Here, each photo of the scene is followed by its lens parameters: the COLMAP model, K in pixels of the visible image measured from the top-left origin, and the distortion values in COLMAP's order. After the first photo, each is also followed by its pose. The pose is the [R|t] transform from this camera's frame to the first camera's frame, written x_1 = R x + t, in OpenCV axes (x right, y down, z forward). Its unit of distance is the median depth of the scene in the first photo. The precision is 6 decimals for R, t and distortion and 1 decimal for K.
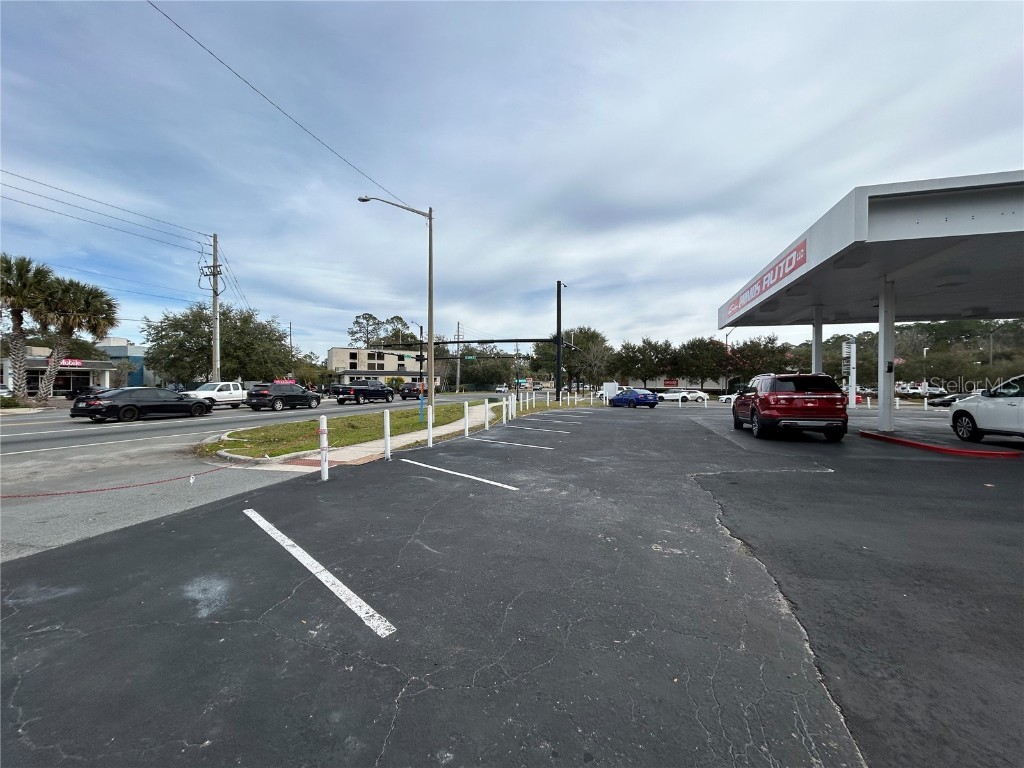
lens RADIAL K [[414.7, 0, 512.0], [0, 414.7, 384.0], [0, 0, 1]] dist [0.004591, -0.000180]
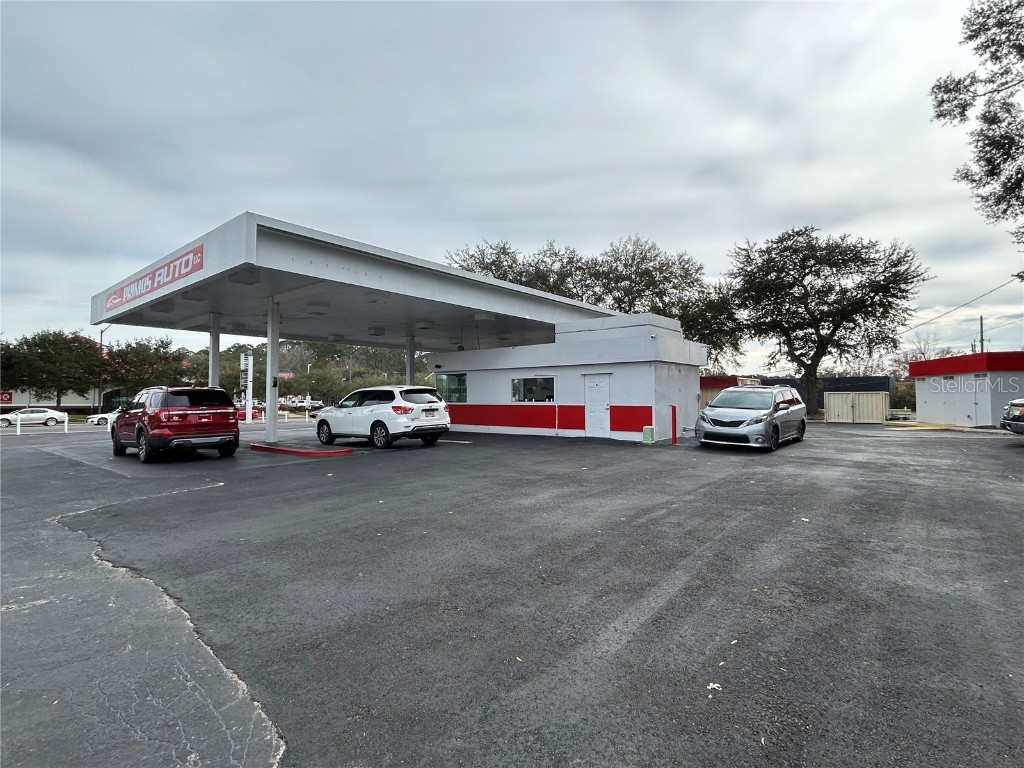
lens RADIAL K [[528.5, 0, 510.9], [0, 528.5, 378.2], [0, 0, 1]] dist [-0.003672, 0.010239]
pose [[0.418140, 0.029487, 0.907904, -0.067842], [0.005144, 0.999380, -0.034827, -0.000077], [-0.908368, 0.019233, 0.417729, -0.109671]]
